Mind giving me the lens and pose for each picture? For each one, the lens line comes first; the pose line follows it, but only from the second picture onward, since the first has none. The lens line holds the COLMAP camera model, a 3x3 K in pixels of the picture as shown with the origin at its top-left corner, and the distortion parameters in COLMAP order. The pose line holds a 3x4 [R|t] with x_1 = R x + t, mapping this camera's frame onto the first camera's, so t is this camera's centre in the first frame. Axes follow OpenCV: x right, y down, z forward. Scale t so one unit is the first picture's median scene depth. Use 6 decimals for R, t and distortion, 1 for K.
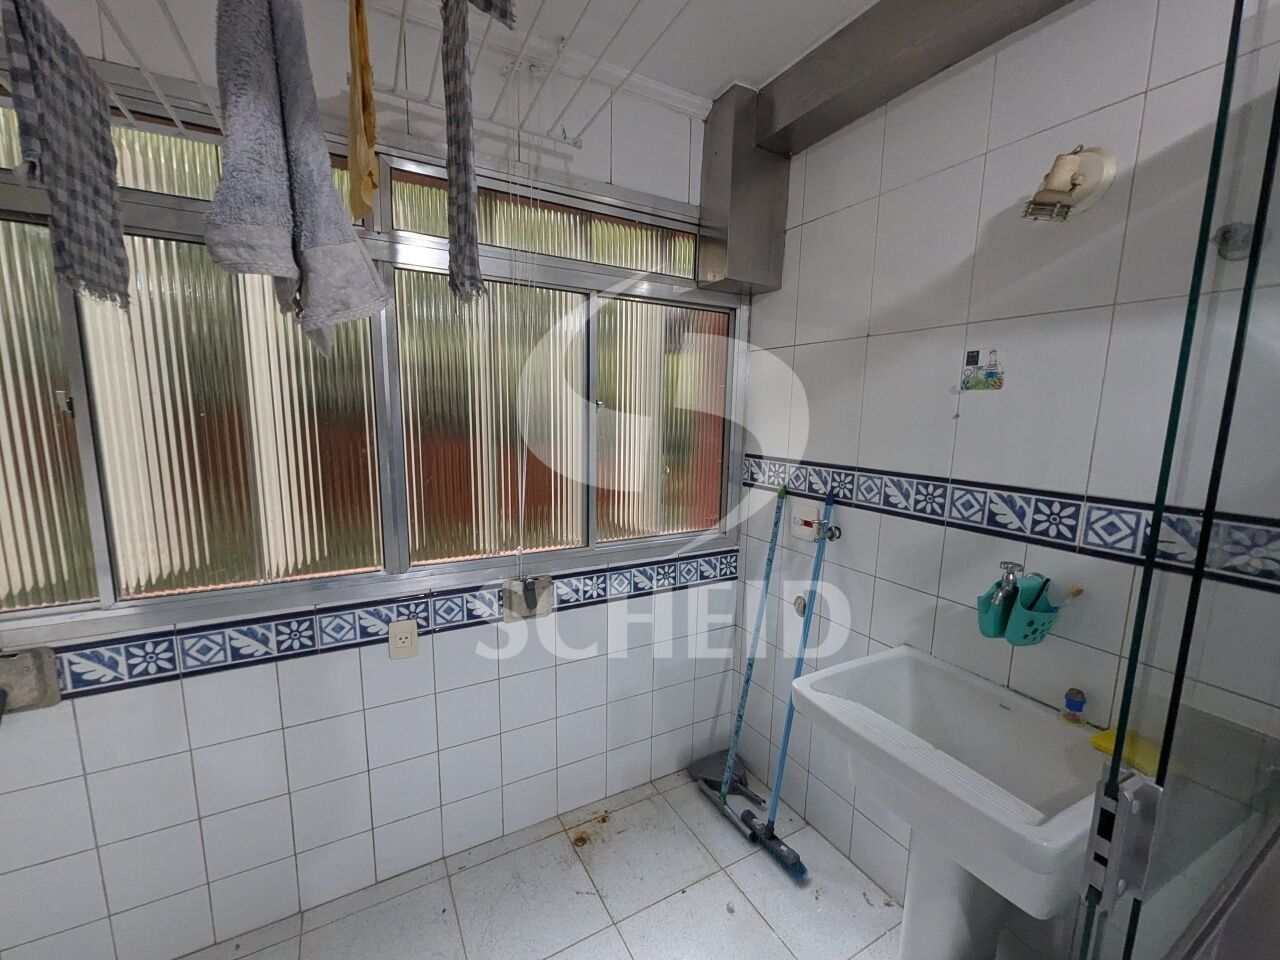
lens RADIAL K [[522.9, 0, 648.0], [0, 522.9, 488.8], [0, 0, 1]] dist [0.003030, 0.000179]
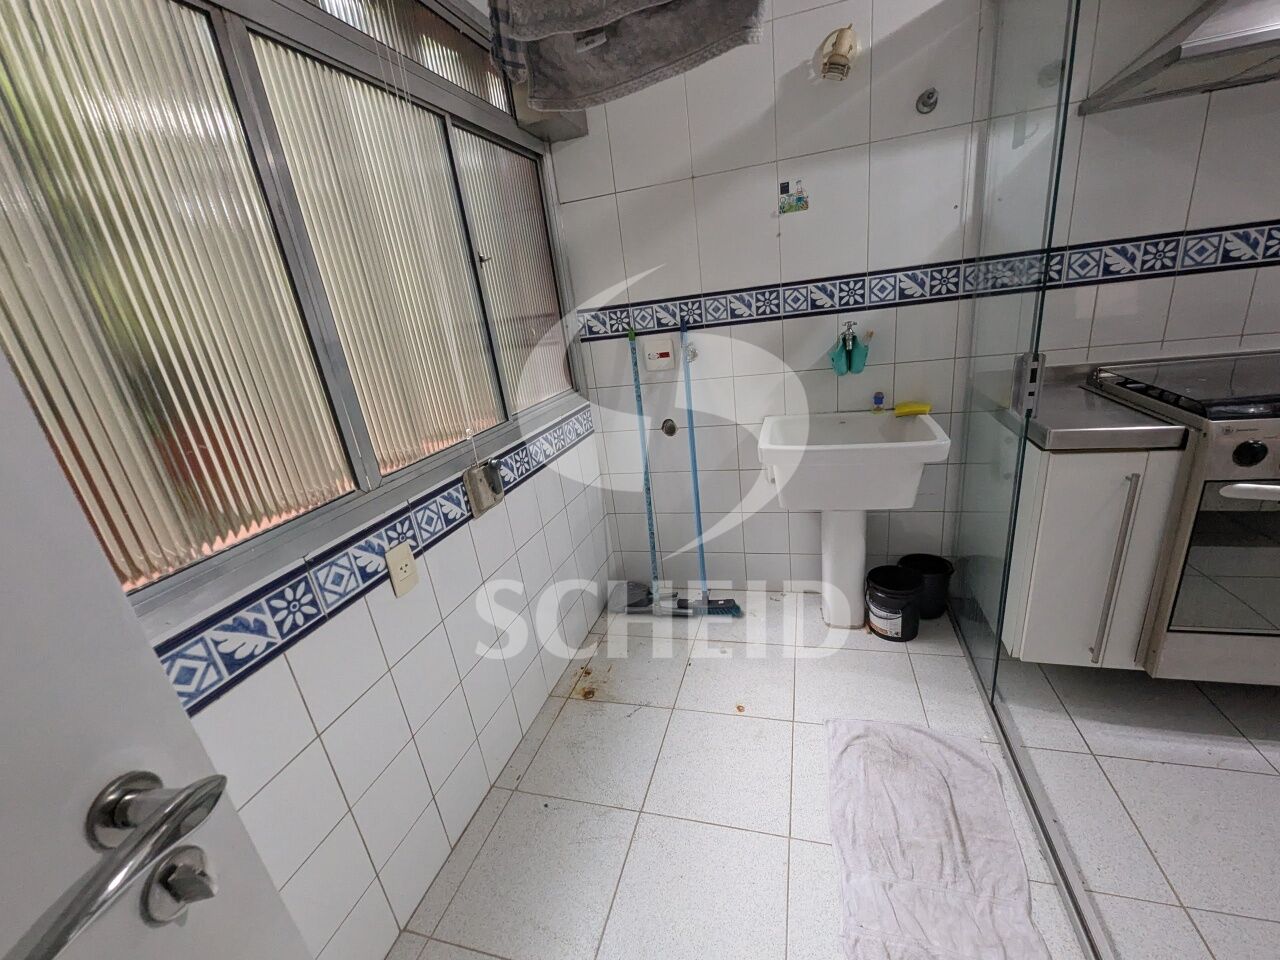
lens RADIAL K [[522.9, 0, 648.0], [0, 522.9, 482.3], [0, 0, 1]] dist [0.003030, 0.000179]
pose [[0.709283, -0.328185, 0.623869, -0.716406], [0.236844, 0.944515, 0.227589, 0.079687], [-0.663945, -0.013666, 0.747657, 0.183949]]
